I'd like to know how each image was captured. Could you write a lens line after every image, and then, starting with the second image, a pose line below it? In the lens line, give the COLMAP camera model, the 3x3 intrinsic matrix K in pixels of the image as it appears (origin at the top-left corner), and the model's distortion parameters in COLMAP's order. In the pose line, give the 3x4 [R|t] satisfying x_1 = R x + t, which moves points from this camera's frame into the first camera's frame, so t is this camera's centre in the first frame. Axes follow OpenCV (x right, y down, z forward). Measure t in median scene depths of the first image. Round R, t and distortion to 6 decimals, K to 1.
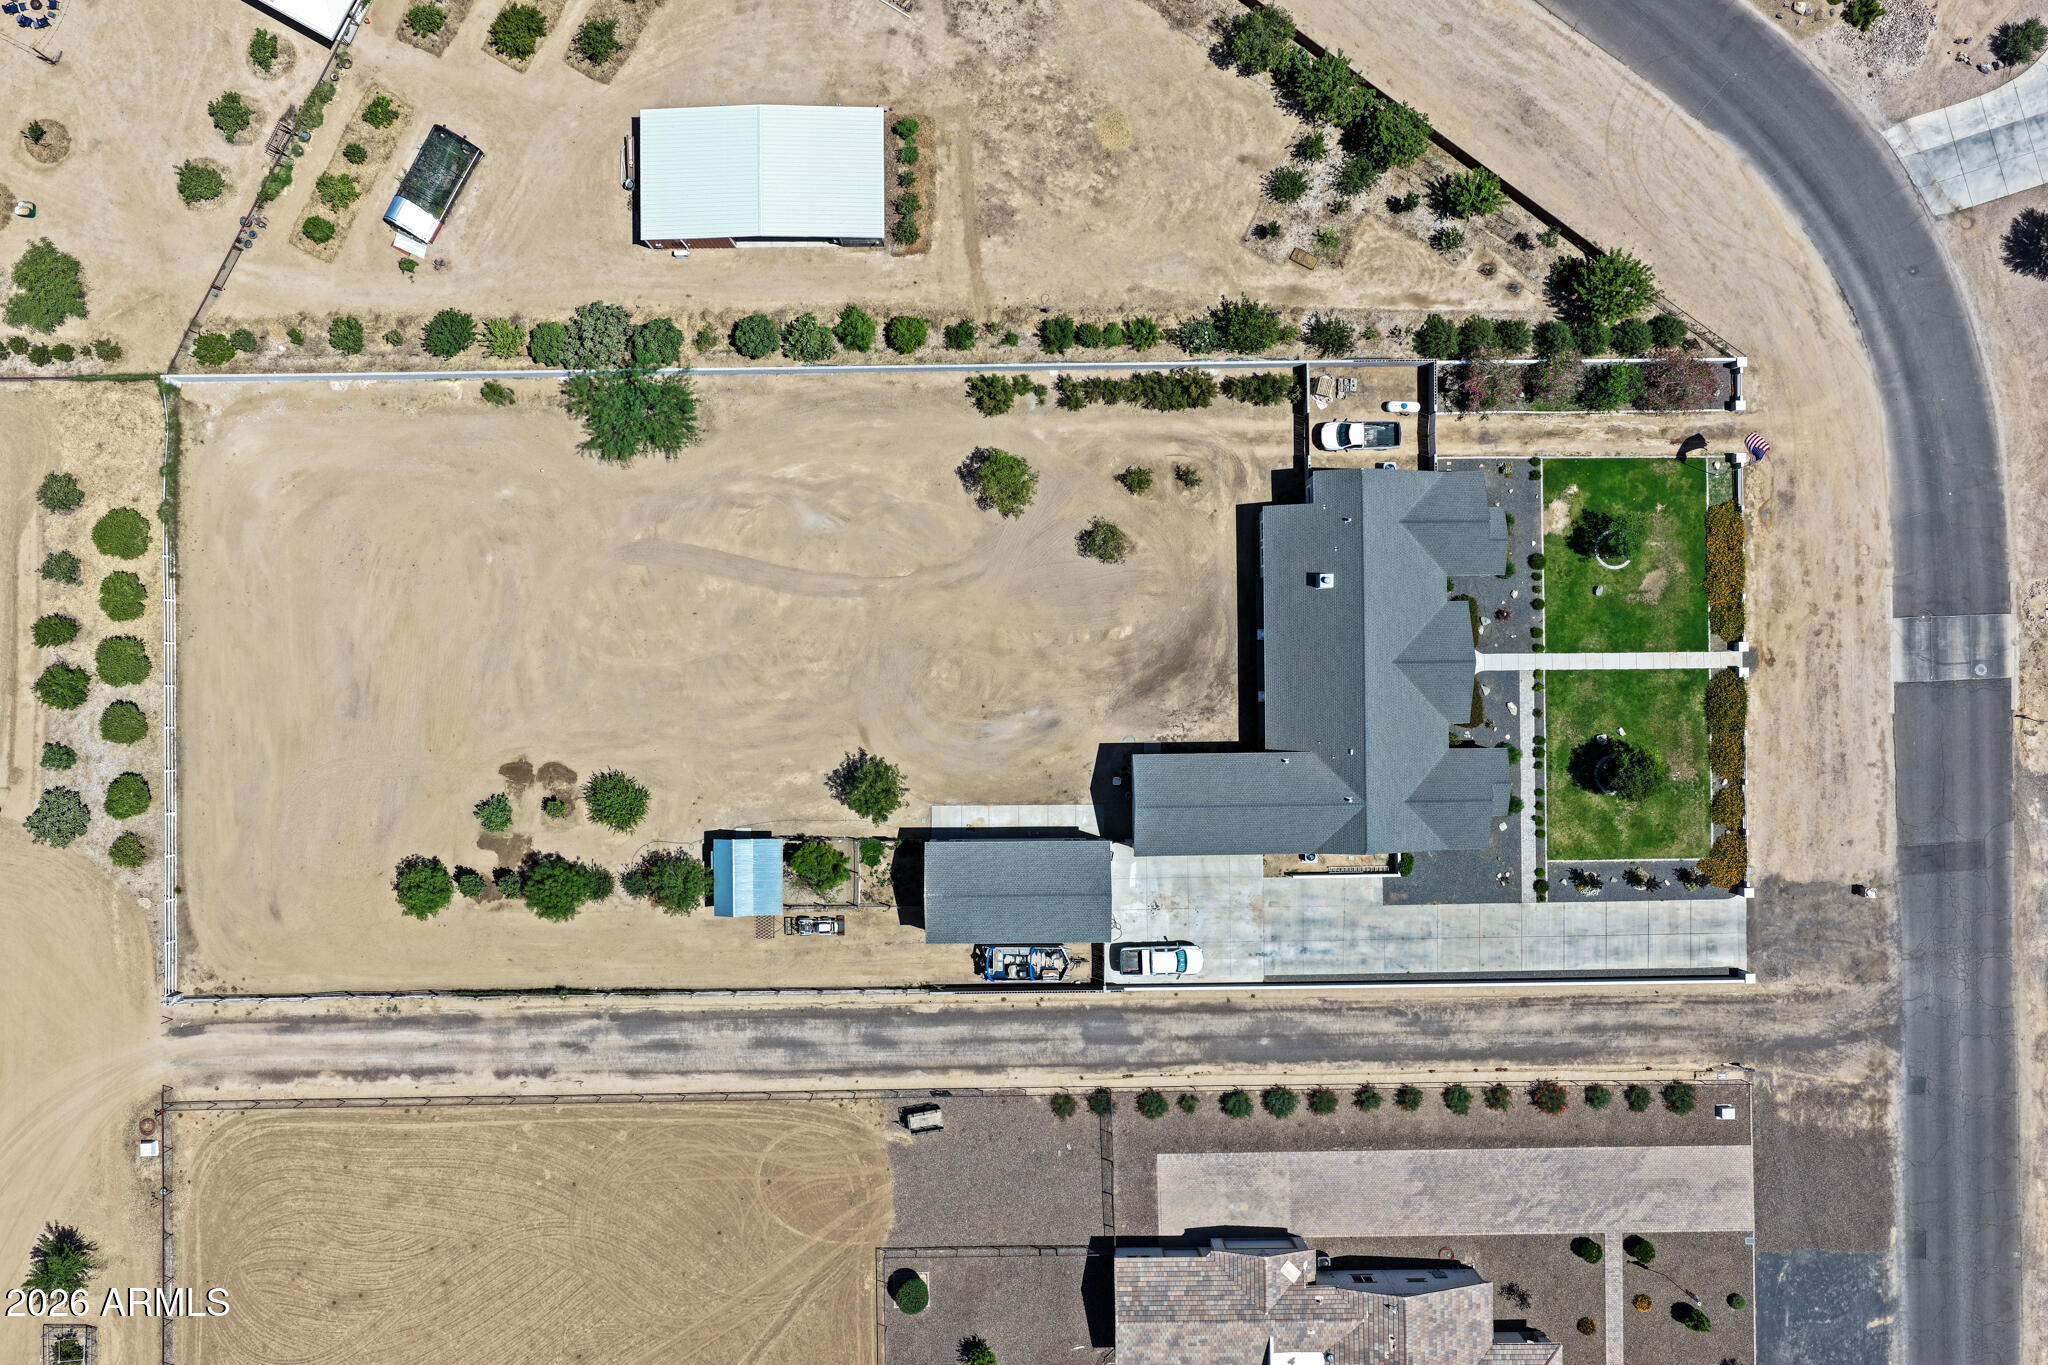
lens RADIAL K [[1723.9, 0, 1028.0], [0, 1723.9, 655.4], [0, 0, 1]] dist [-0.005926, 0.028534]
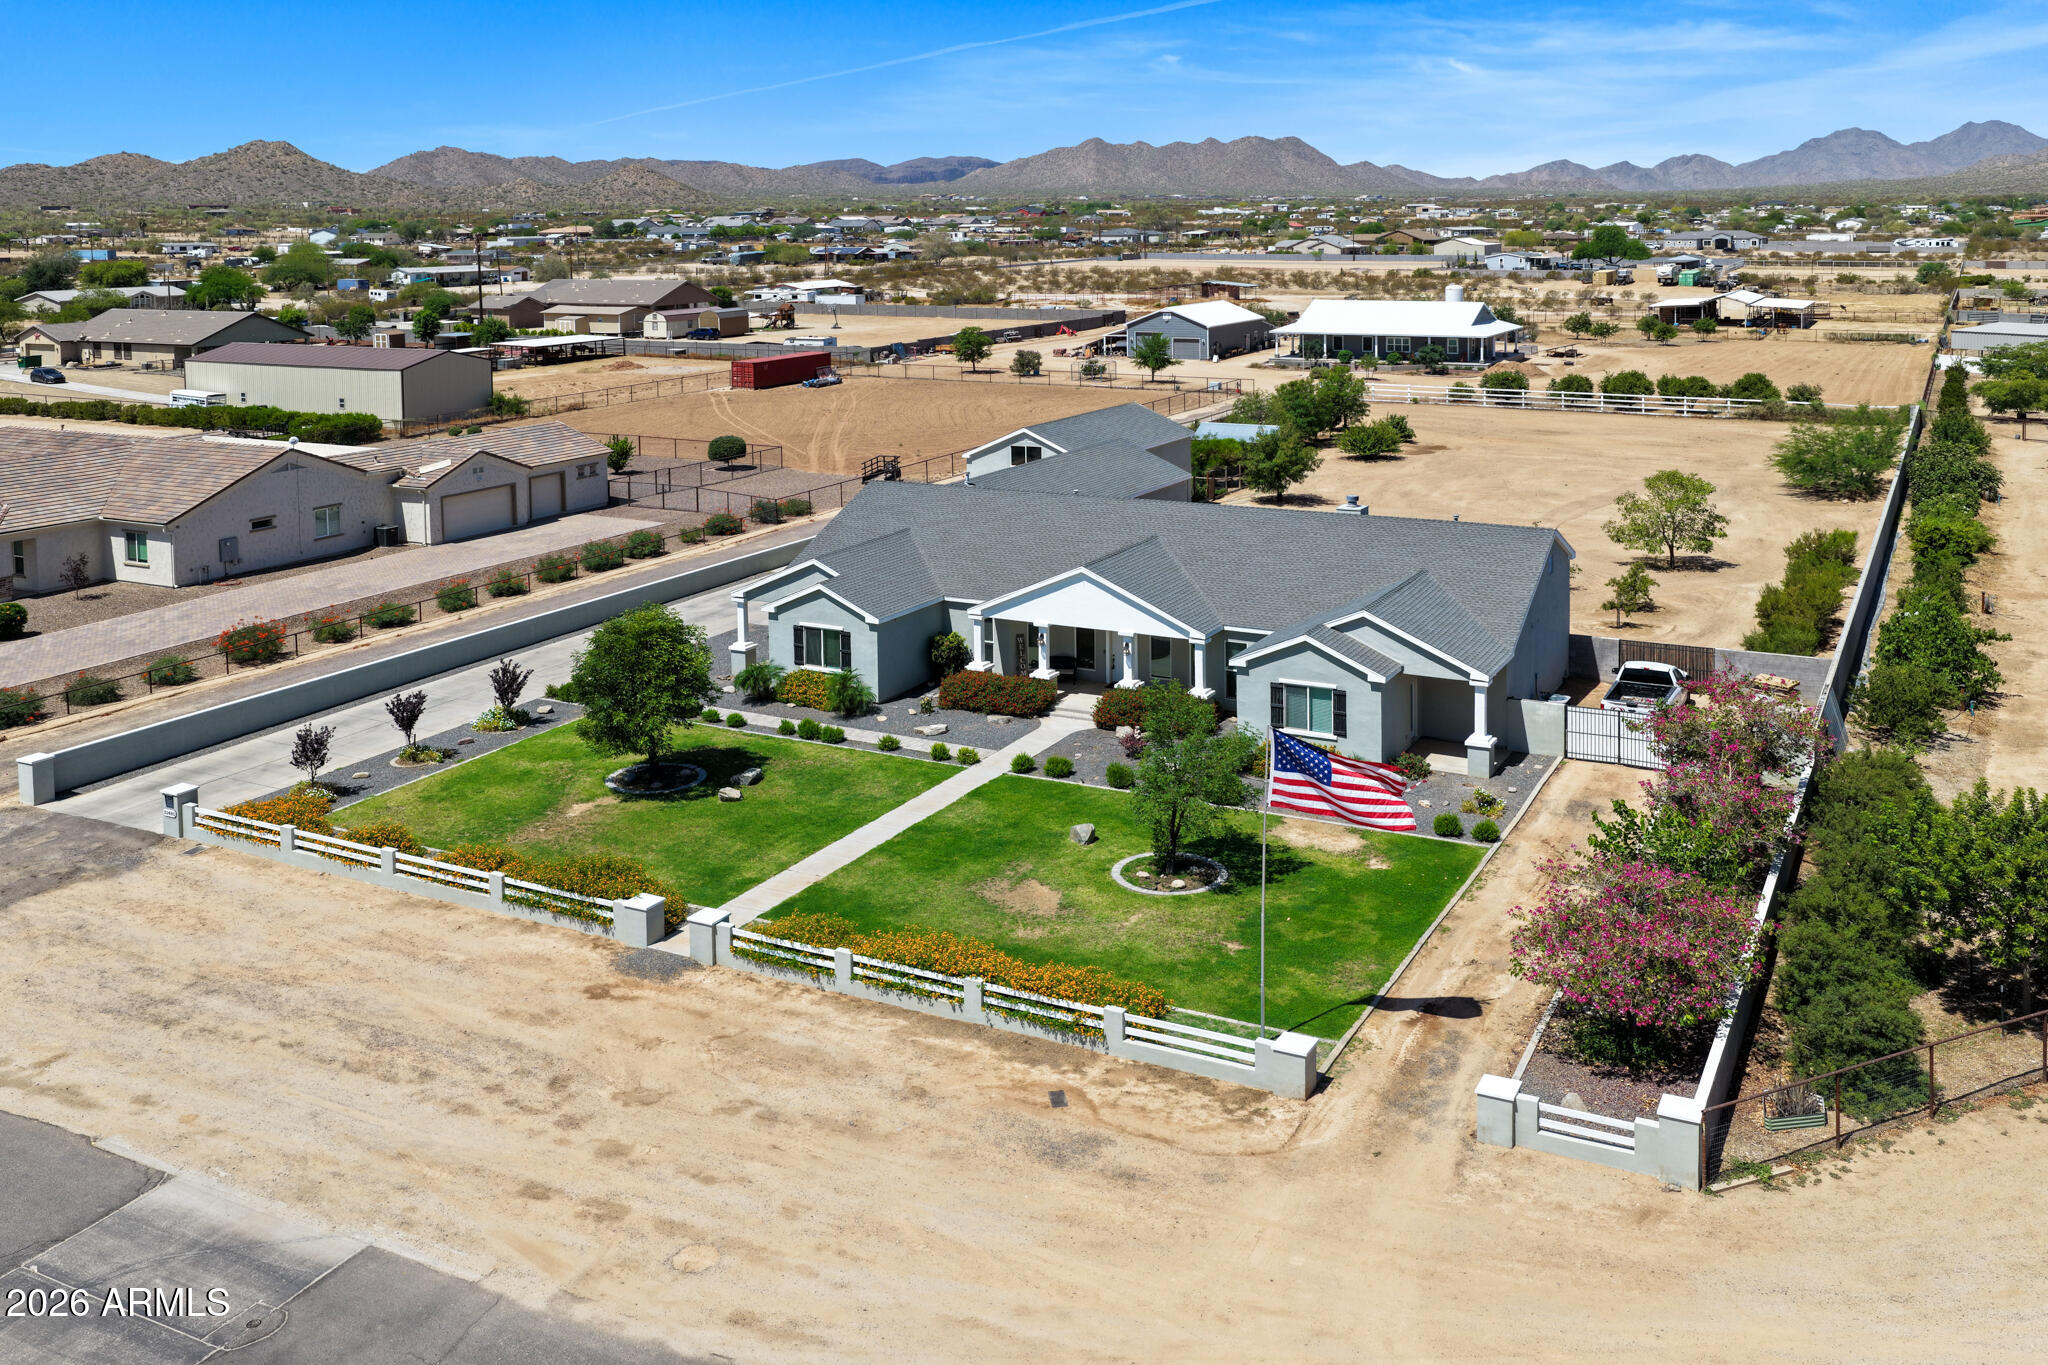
lens RADIAL K [[1779.7, 0, 1028.6], [0, 1779.7, 464.5], [0, 0, 1]] dist [-0.003855, 0.019148]
pose [[-0.479756, 0.124753, -0.868488, 0.649109], [-0.877335, -0.055939, 0.476608, -0.200190], [0.010875, 0.990610, 0.136287, 0.872808]]
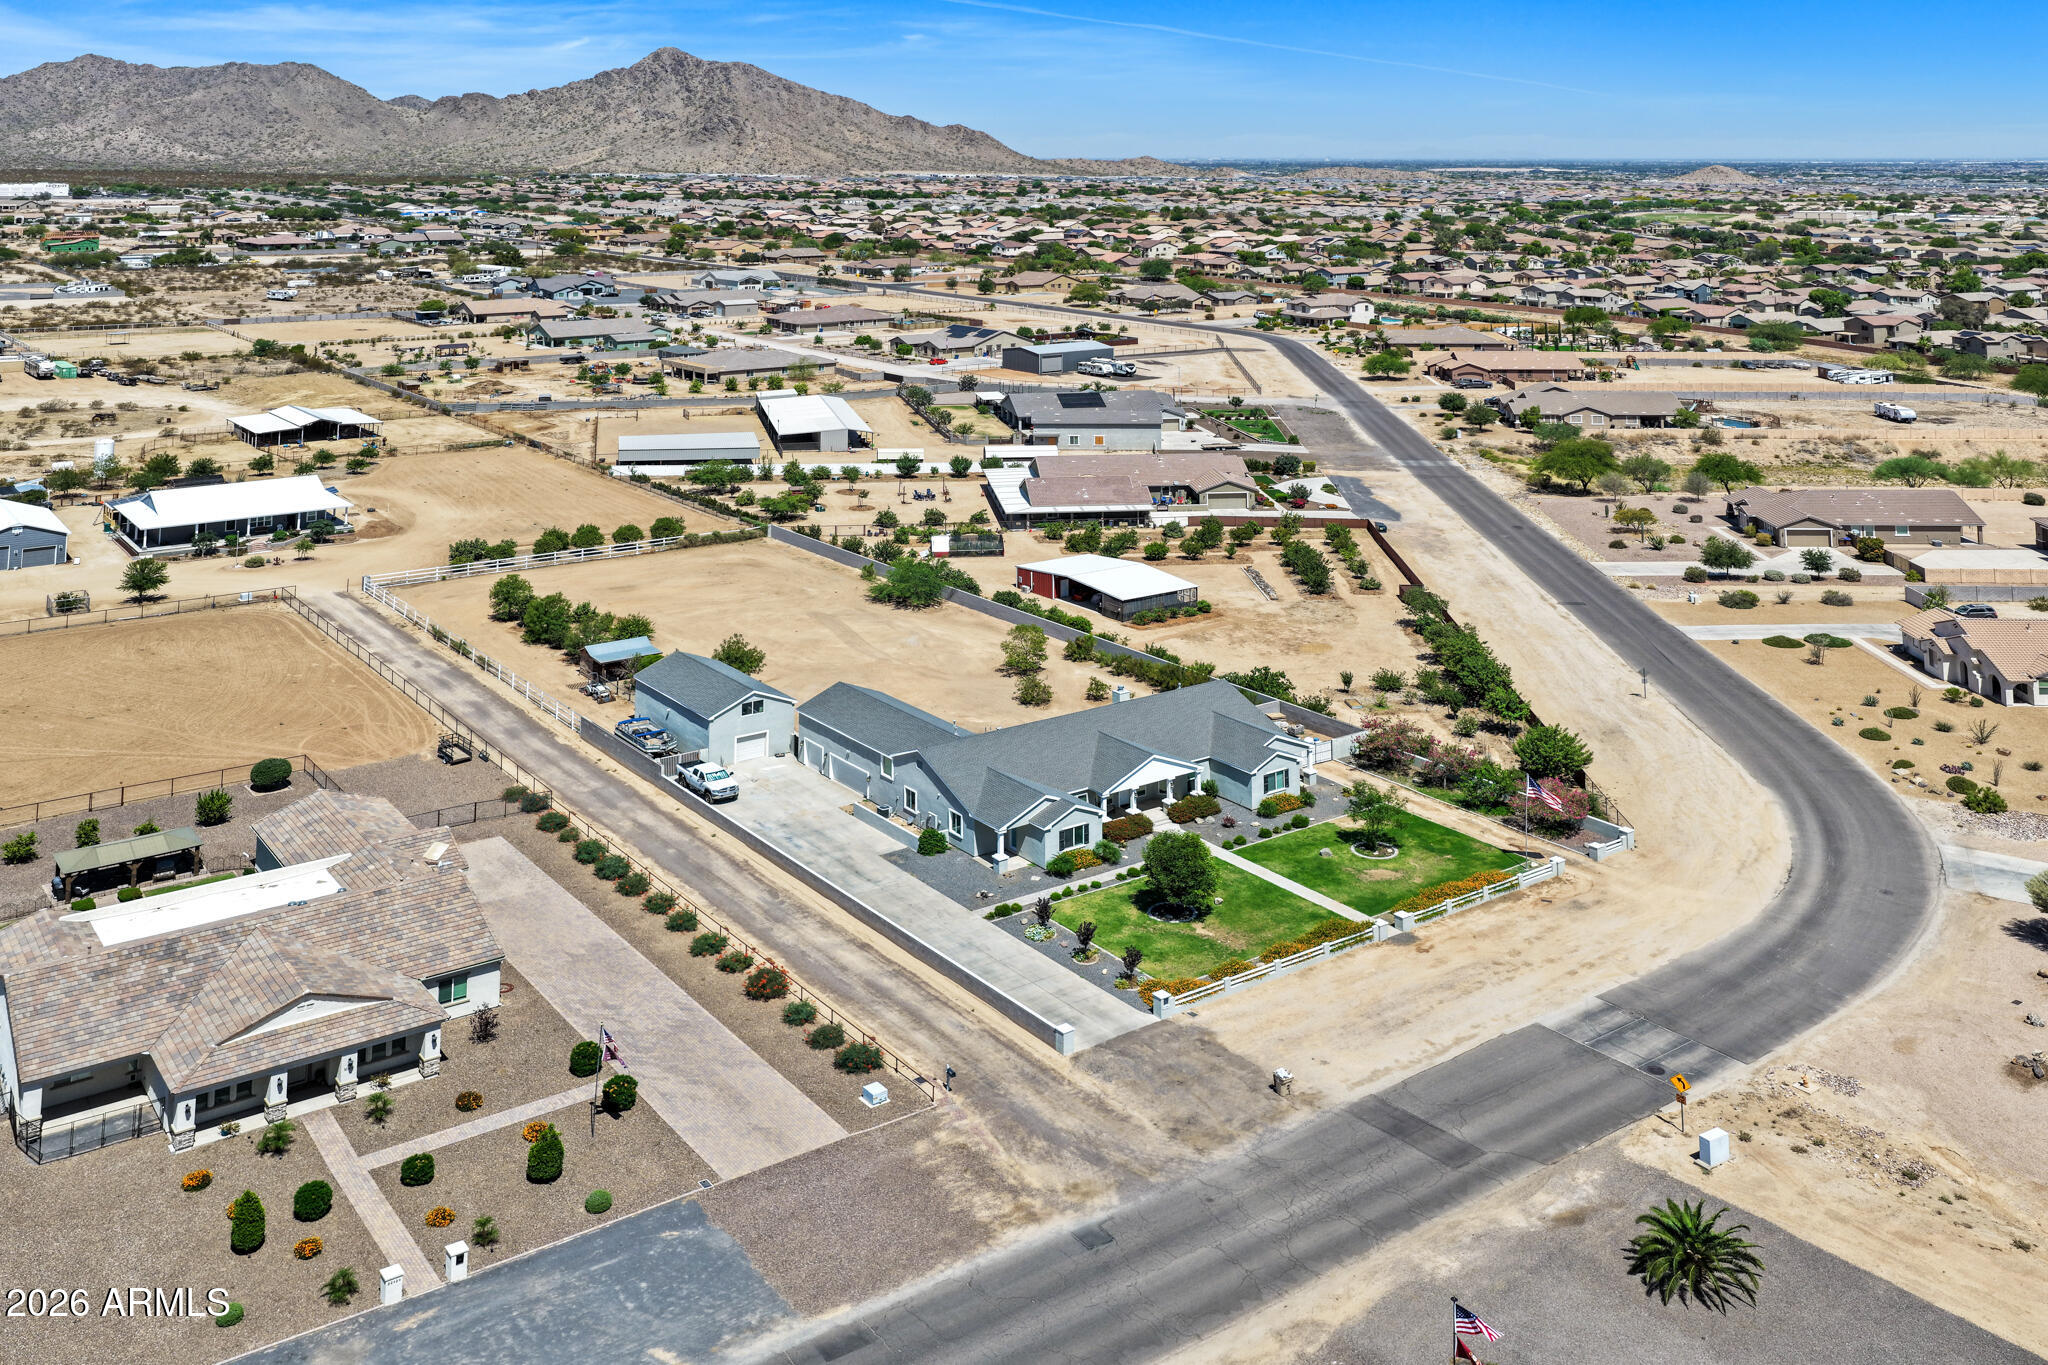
lens RADIAL K [[1752.5, 0, 1024.0], [0, 1752.5, 682.5], [0, 0, 1]] dist [-0.001558, 0.004544]
pose [[0.578480, 0.233017, -0.781706, 0.902999], [-0.815691, 0.168699, -0.553343, 0.550101], [0.002935, 0.957728, 0.287659, 0.669167]]
